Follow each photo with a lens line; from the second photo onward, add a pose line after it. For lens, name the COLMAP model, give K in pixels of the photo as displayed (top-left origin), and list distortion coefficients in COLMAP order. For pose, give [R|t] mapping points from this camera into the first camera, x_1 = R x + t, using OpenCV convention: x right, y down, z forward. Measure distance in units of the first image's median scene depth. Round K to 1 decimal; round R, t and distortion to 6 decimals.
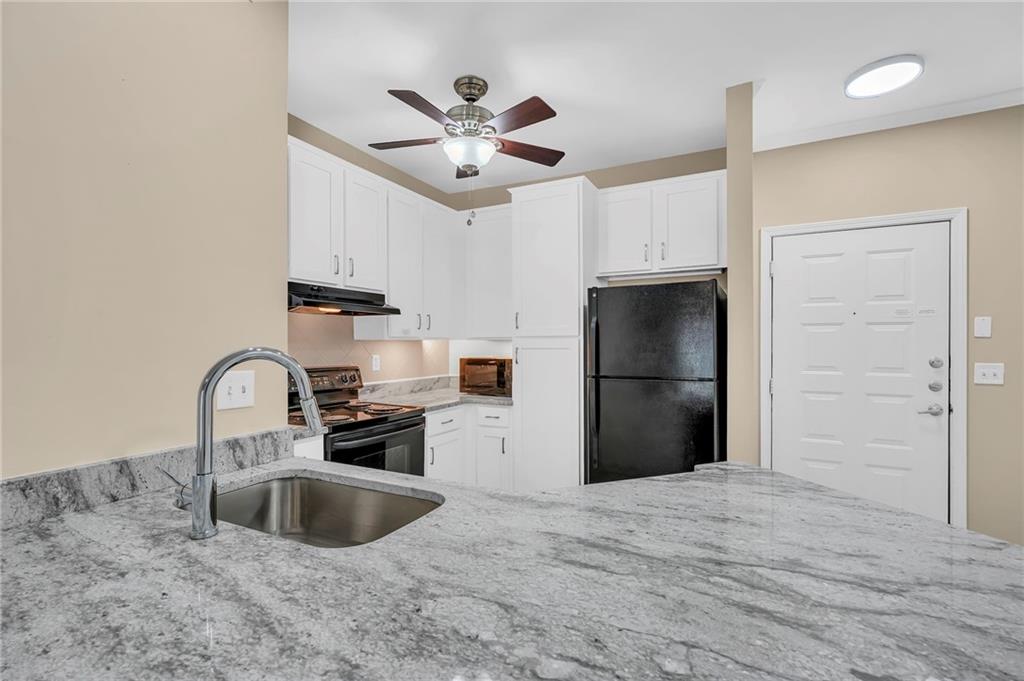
lens RADIAL K [[463.8, 0, 512.7], [0, 463.8, 344.6], [0, 0, 1]] dist [0.001963, 0.000657]
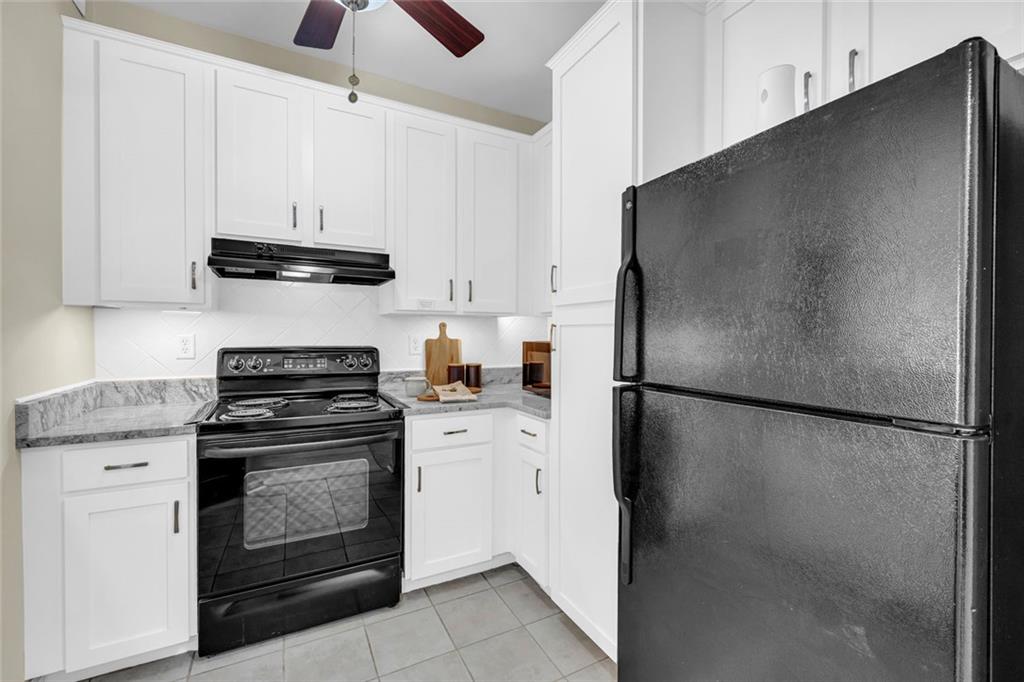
lens RADIAL K [[429.4, 0, 508.0], [0, 429.4, 338.1], [0, 0, 1]] dist [-0.000078, -0.000372]
pose [[0.812419, 0.011794, -0.582955, 0.571861], [-0.008040, 0.999927, 0.009025, 0.042039], [0.583018, -0.002645, 0.812455, 1.043759]]
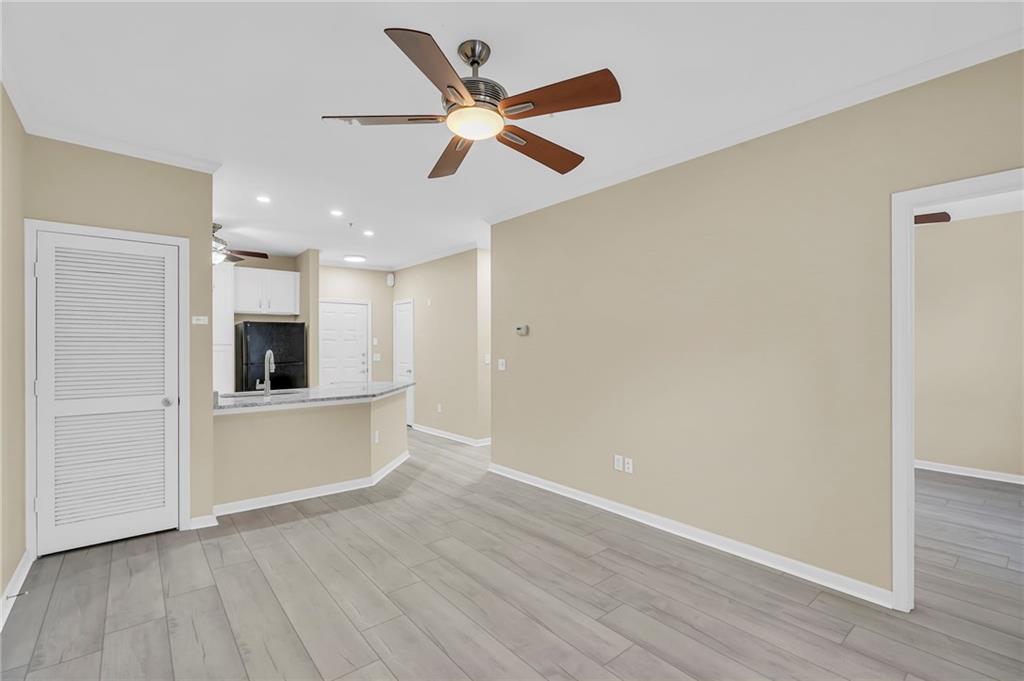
lens RADIAL K [[429.4, 0, 508.0], [0, 429.4, 337.6], [0, 0, 1]] dist [-0.000078, -0.000372]
pose [[0.400304, 0.015809, 0.916246, -1.894680], [0.005404, 0.999793, -0.019612, -0.011822], [-0.916367, 0.012802, 0.400135, -1.420880]]
